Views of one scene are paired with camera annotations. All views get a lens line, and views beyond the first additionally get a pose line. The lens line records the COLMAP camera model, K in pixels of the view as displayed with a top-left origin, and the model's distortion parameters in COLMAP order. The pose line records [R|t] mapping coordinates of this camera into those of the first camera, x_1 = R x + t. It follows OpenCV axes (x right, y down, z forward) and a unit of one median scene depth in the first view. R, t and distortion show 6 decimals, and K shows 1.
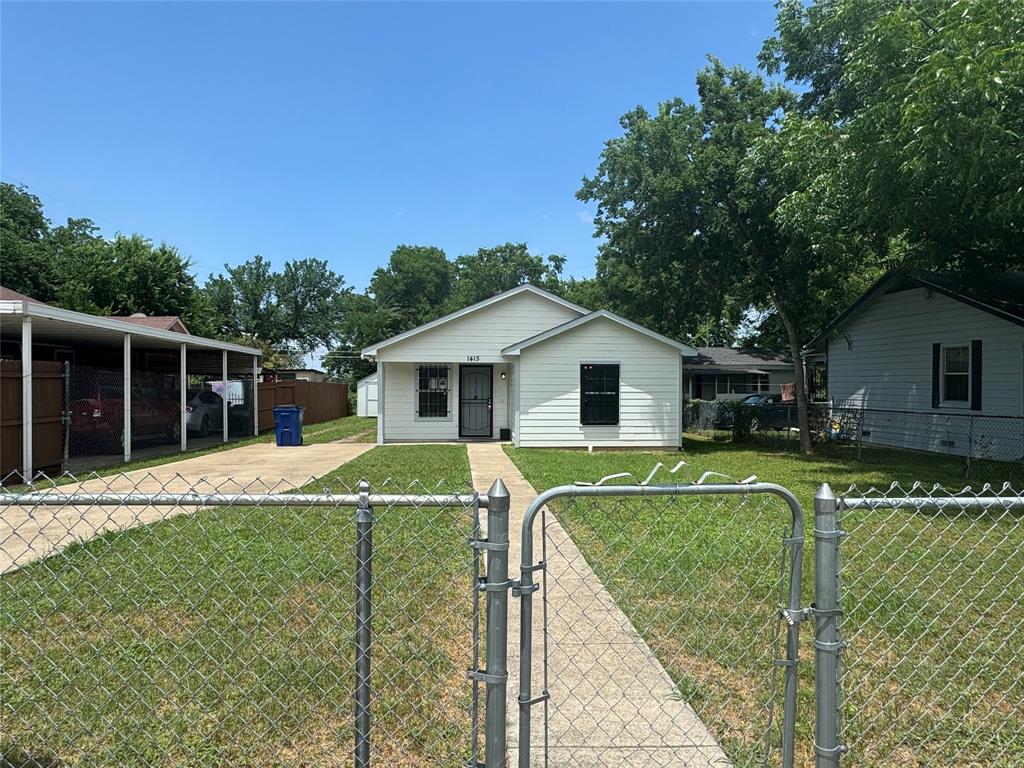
lens RADIAL K [[655.0, 0, 512.0], [0, 655.0, 384.0], [0, 0, 1]] dist [0.001740, 0.000886]
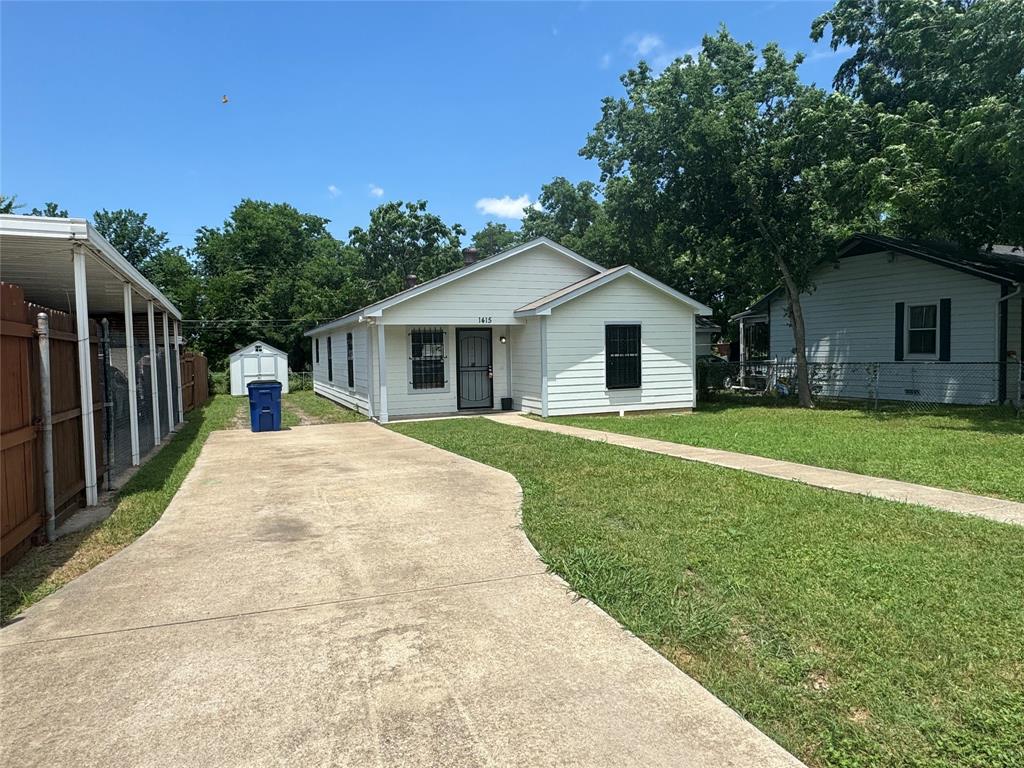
lens RADIAL K [[649.0, 0, 512.0], [0, 649.0, 384.0], [0, 0, 1]] dist [-0.001602, -0.000117]
pose [[0.948123, -0.039284, 0.315466, -0.311279], [0.025357, 0.998519, 0.048131, 0.006210], [-0.316890, -0.037634, 0.947716, 0.153752]]
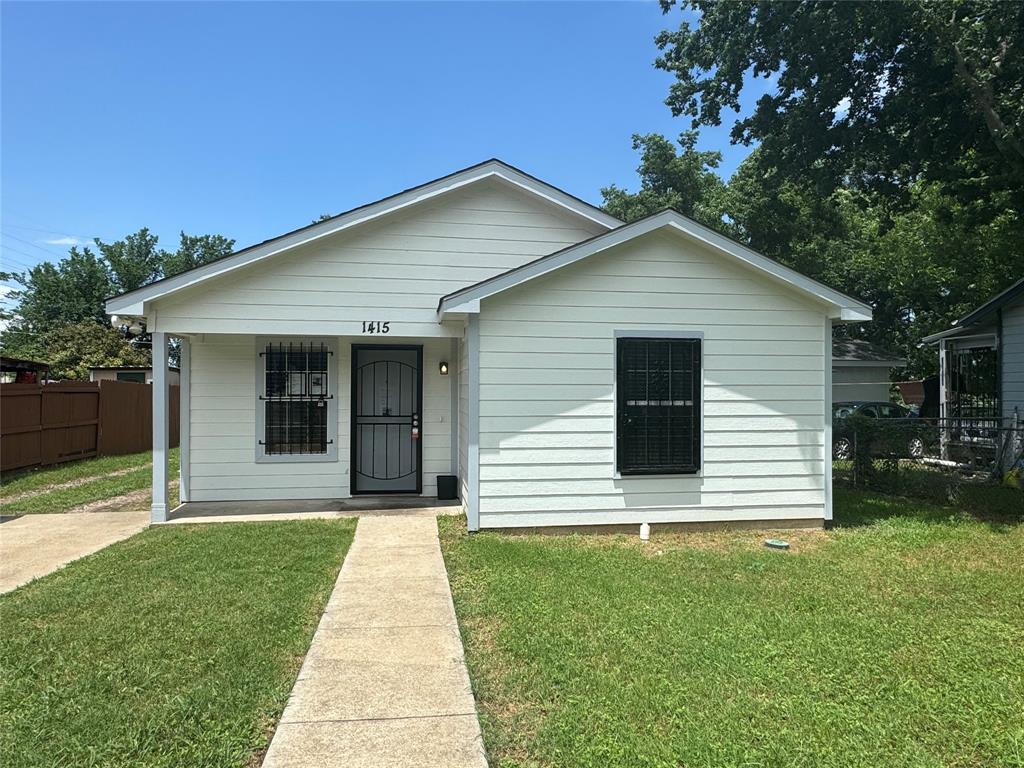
lens RADIAL K [[649.0, 0, 512.0], [0, 649.0, 384.0], [0, 0, 1]] dist [-0.001602, -0.000117]
pose [[0.997061, -0.000310, 0.076612, 0.000522], [0.001087, 0.999948, -0.010092, 0.005203], [-0.076605, 0.010145, 0.997010, 0.555497]]
